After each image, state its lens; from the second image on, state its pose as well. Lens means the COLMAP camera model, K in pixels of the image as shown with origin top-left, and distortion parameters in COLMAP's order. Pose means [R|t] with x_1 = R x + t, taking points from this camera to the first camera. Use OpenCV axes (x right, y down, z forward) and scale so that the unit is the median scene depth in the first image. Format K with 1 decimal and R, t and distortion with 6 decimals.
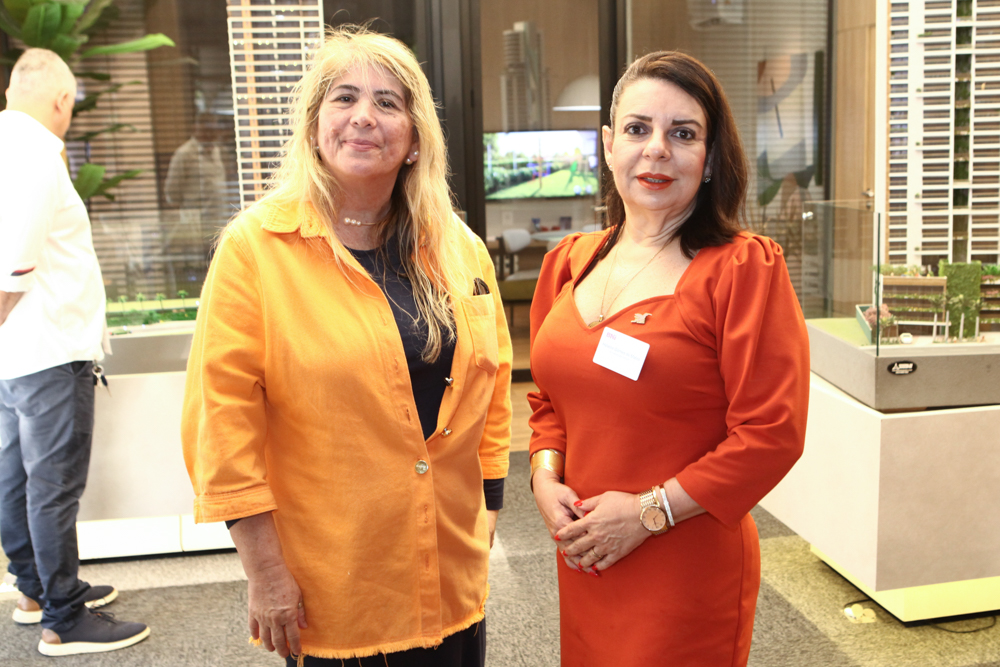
lens RADIAL K [[1155.8, 0, 499.6], [0, 1155.8, 329.9], [0, 0, 1]] dist [0.038920, 0.000000]
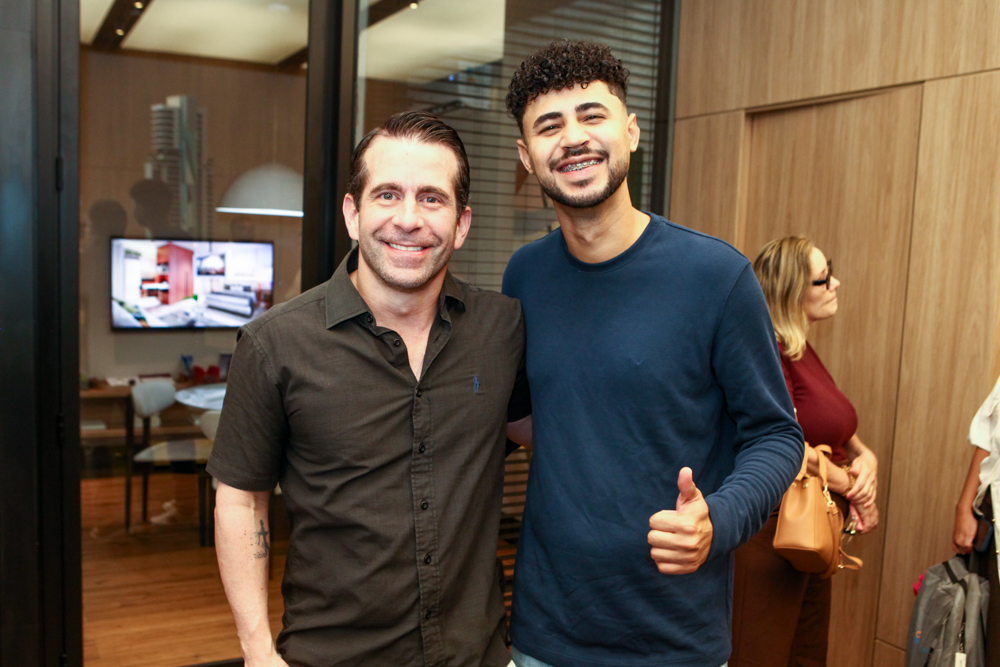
lens RADIAL K [[940.1, 0, 497.0], [0, 940.1, 342.9], [0, 0, 1]] dist [-0.031728, 0.000000]
pose [[0.945125, 0.036684, 0.324642, 0.024214], [-0.013657, 0.997244, -0.072927, -0.063675], [-0.326422, 0.064492, 0.943021, 0.368838]]
